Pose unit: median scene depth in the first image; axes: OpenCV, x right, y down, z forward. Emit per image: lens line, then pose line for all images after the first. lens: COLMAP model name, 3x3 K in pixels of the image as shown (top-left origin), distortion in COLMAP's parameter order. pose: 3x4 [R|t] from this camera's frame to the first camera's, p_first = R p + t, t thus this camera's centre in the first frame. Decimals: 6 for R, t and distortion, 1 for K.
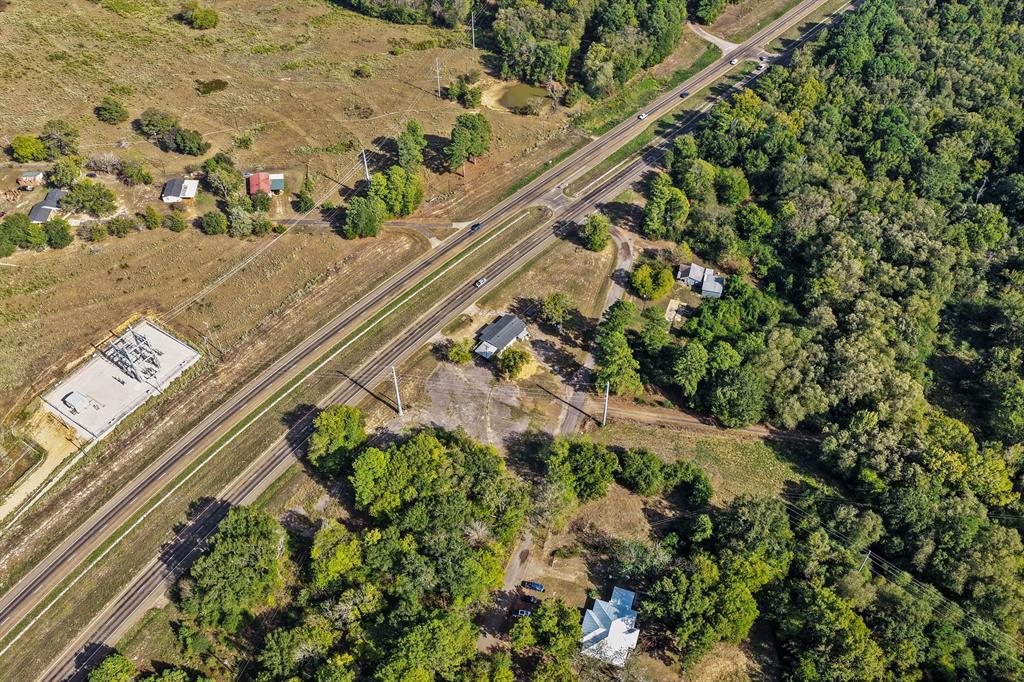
lens RADIAL K [[849.0, 0, 512.1], [0, 849.0, 341.2], [0, 0, 1]] dist [0.005831, 0.003884]
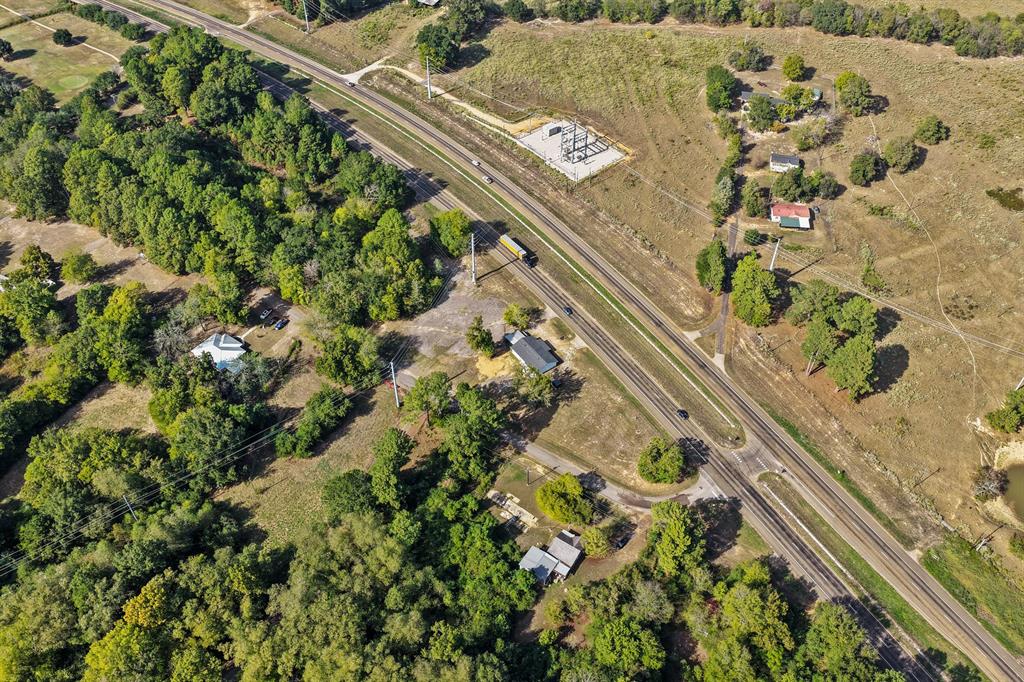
lens RADIAL K [[849.0, 0, 512.1], [0, 849.0, 340.8], [0, 0, 1]] dist [0.005831, 0.003884]
pose [[-0.298041, 0.686915, -0.662811, 0.623646], [-0.691144, 0.323647, 0.646198, -0.618753], [0.658400, 0.650692, 0.378298, 0.581744]]
